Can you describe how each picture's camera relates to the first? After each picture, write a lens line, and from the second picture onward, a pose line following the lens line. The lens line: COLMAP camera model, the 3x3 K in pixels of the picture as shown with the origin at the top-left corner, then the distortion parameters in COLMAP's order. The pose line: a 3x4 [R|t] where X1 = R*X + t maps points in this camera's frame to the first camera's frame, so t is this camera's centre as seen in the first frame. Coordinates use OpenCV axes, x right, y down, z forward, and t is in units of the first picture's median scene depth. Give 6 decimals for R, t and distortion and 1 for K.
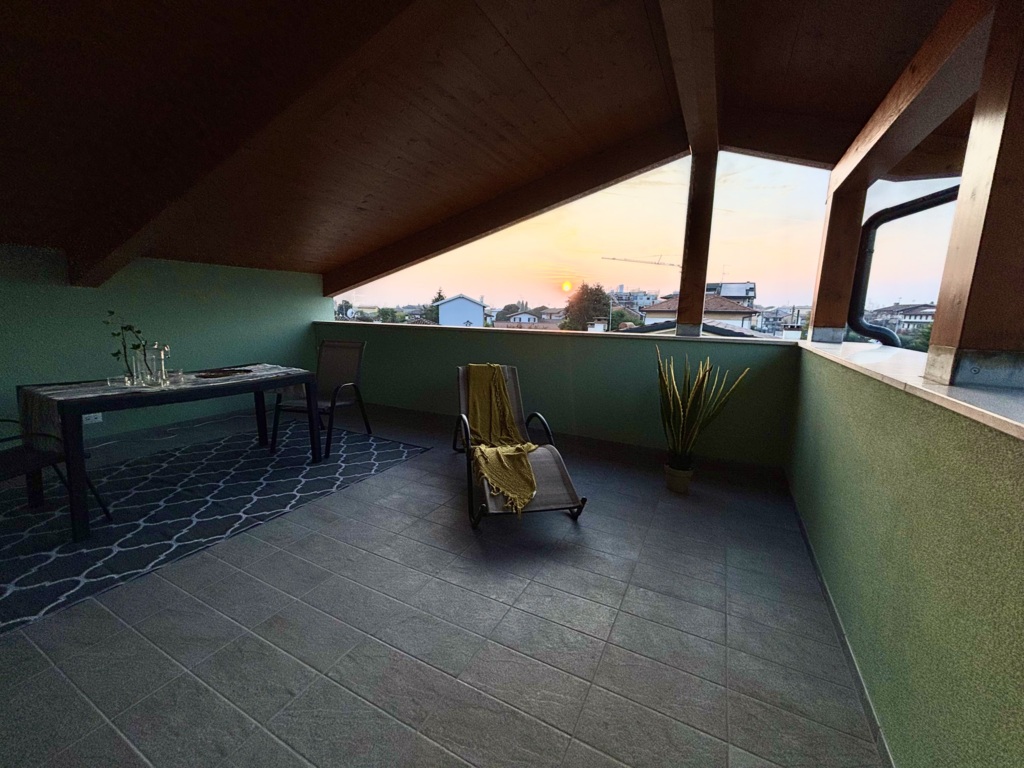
lens RADIAL K [[410.9, 0, 510.4], [0, 410.9, 385.5], [0, 0, 1]] dist [-0.005835, -0.001056]
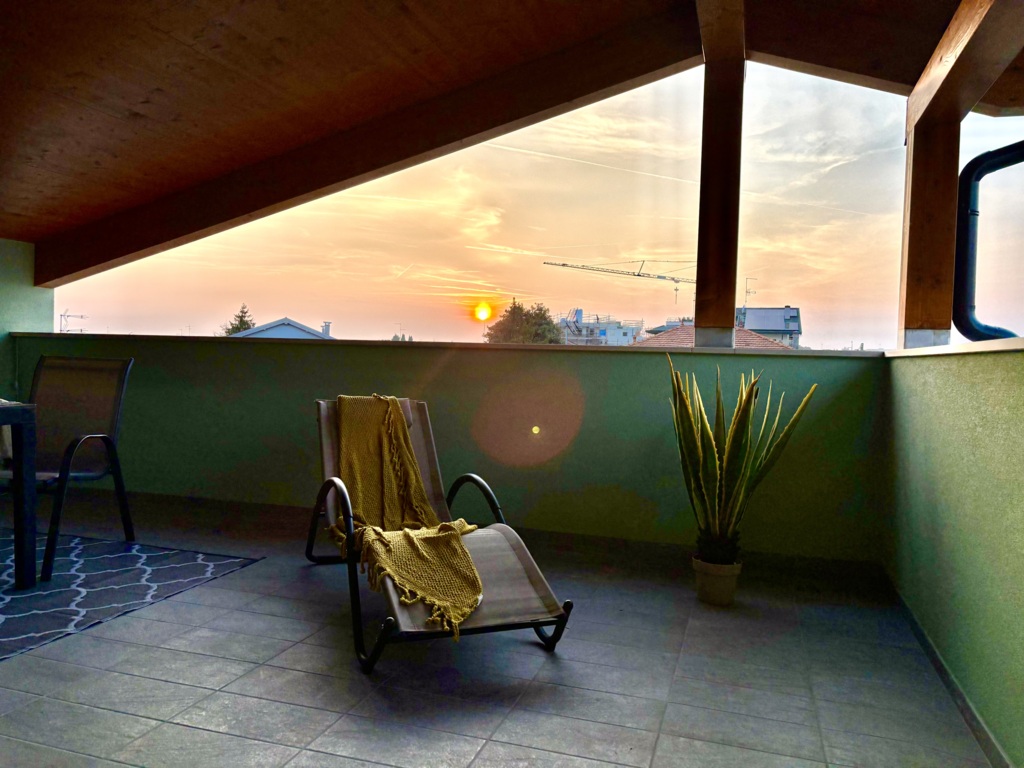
lens RADIAL K [[768.2, 0, 512.8], [0, 768.2, 384.3], [0, 0, 1]] dist [0.033102, -0.032809]
pose [[0.984791, 0.002105, 0.173732, -0.063562], [0.022739, 0.989764, -0.140889, 0.101150], [-0.172251, 0.142697, 0.974663, -0.047928]]
